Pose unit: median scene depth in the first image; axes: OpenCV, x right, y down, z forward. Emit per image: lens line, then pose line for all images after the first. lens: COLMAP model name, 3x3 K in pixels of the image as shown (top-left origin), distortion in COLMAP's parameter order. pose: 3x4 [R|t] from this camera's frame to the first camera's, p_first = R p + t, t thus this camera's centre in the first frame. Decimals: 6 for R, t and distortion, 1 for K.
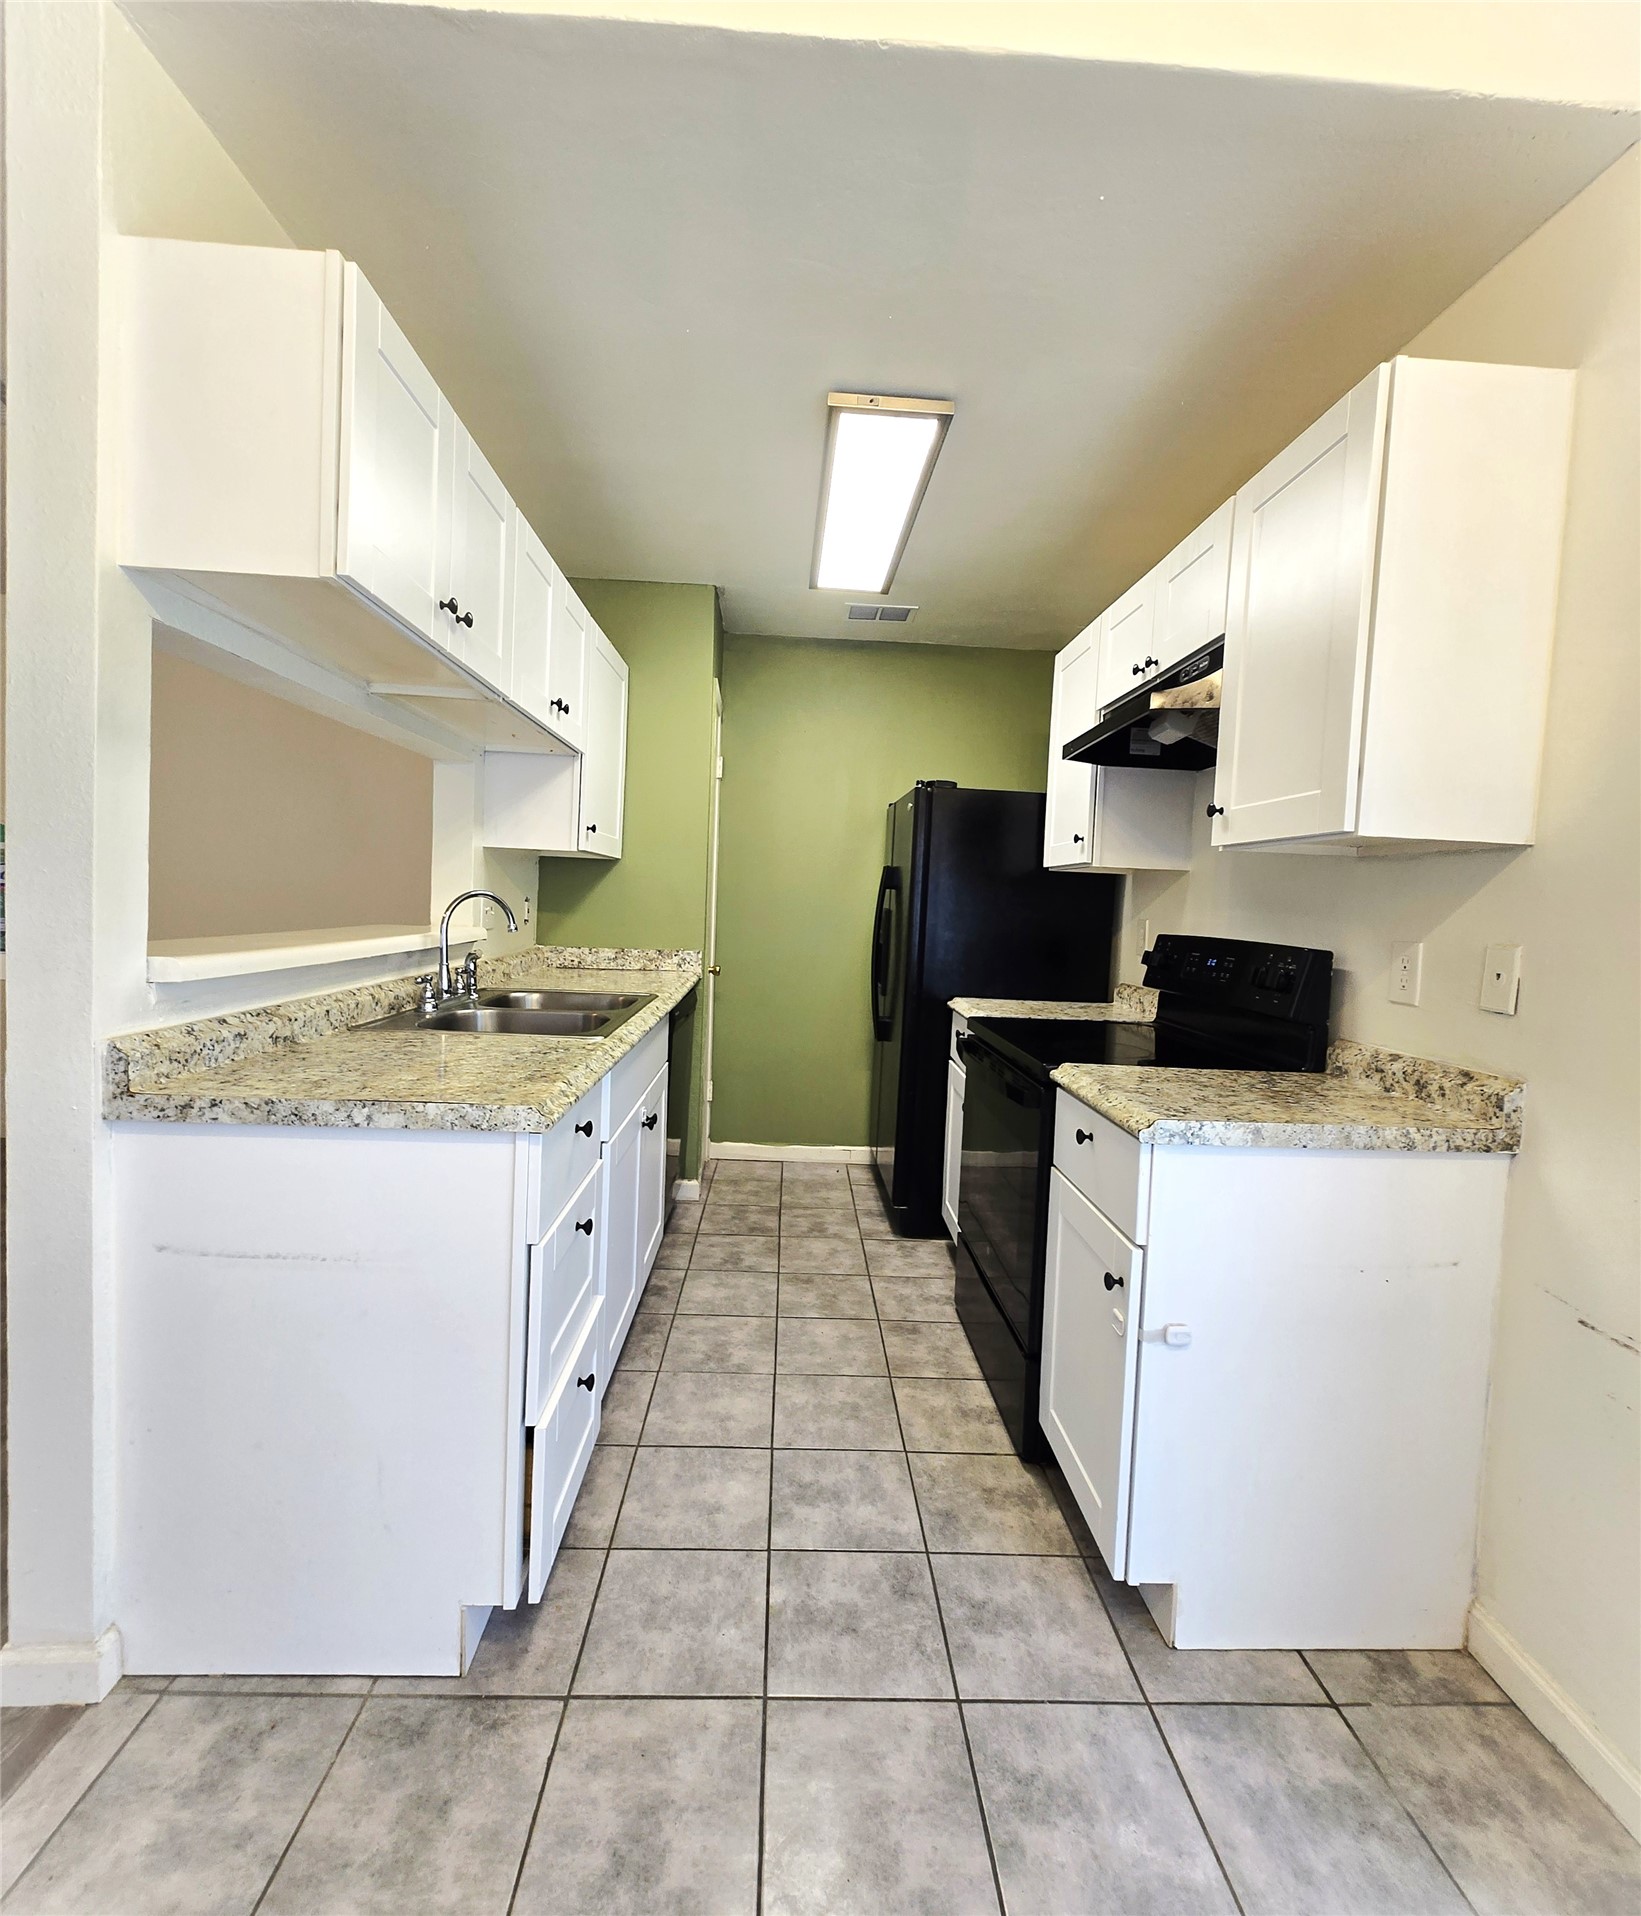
lens RADIAL K [[855.9, 0, 815.5], [0, 855.9, 952.7], [0, 0, 1]] dist [0.000389, -0.000817]
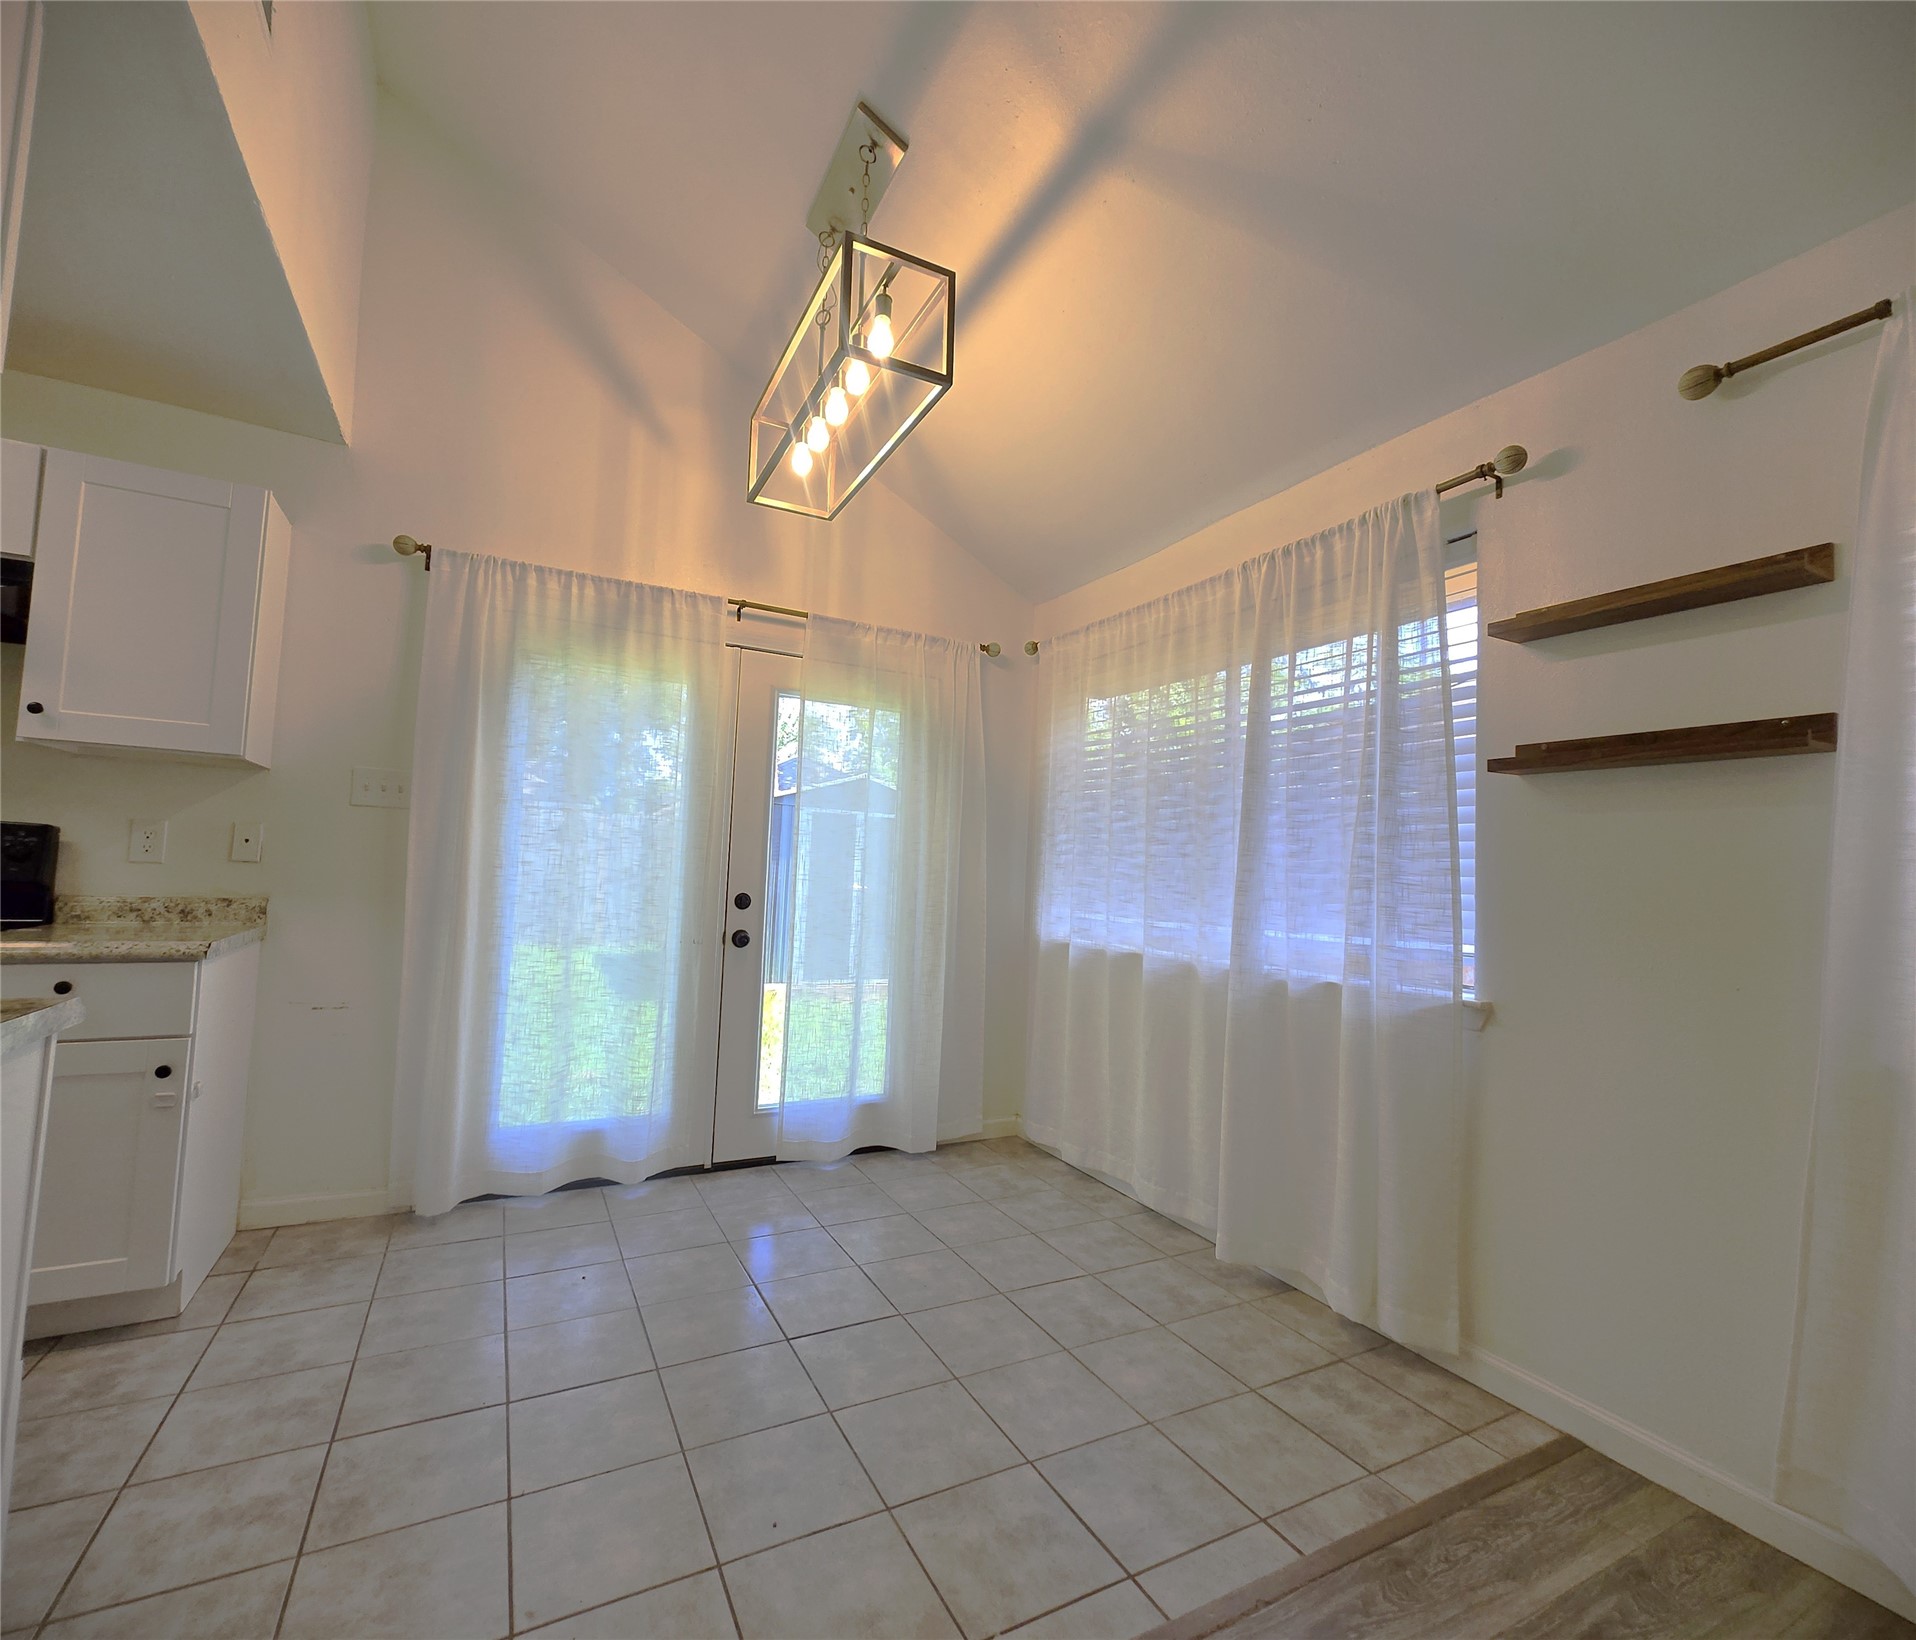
lens RADIAL K [[855.9, 0, 937.8], [0, 855.9, 825.6], [0, 0, 1]] dist [0.000389, -0.000817]
pose [[-0.417979, -0.010136, 0.908400, -1.310208], [-0.004851, 0.999948, 0.008925, -0.024868], [-0.908444, -0.000677, -0.418007, 0.413917]]
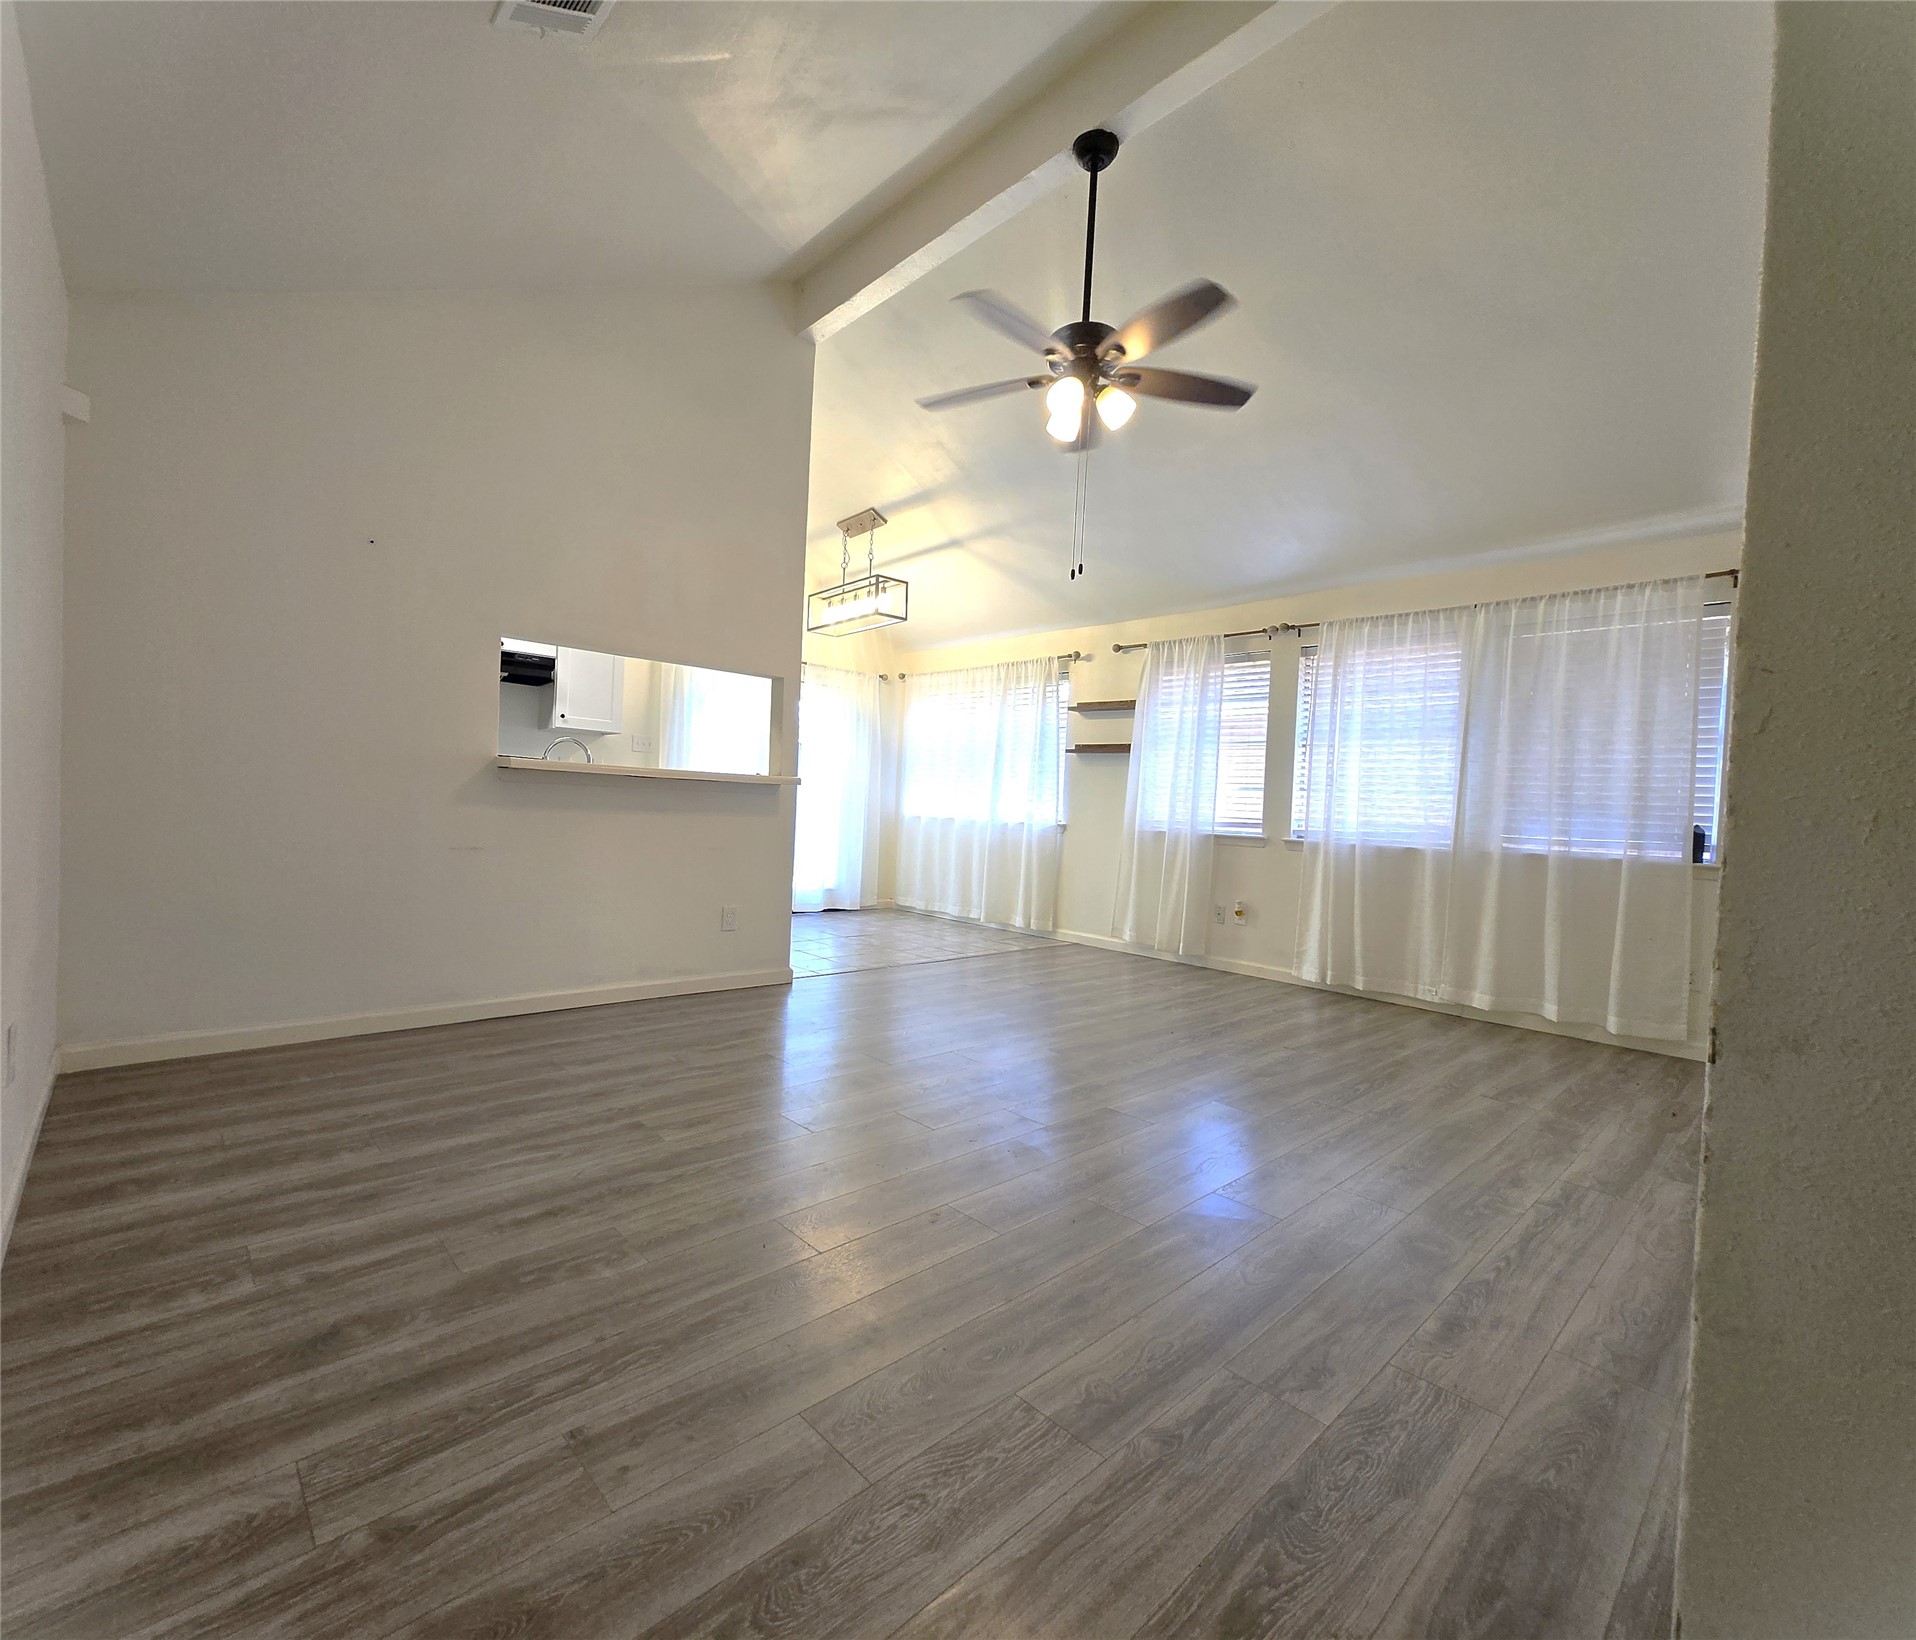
lens RADIAL K [[855.9, 0, 958.1], [0, 855.9, 822.6], [0, 0, 1]] dist [0.000389, -0.000817]
pose [[-0.660042, -0.091500, 0.745635, -3.410295], [-0.030672, 0.995009, 0.094951, -0.146891], [-0.750602, 0.039801, -0.659555, 2.404734]]
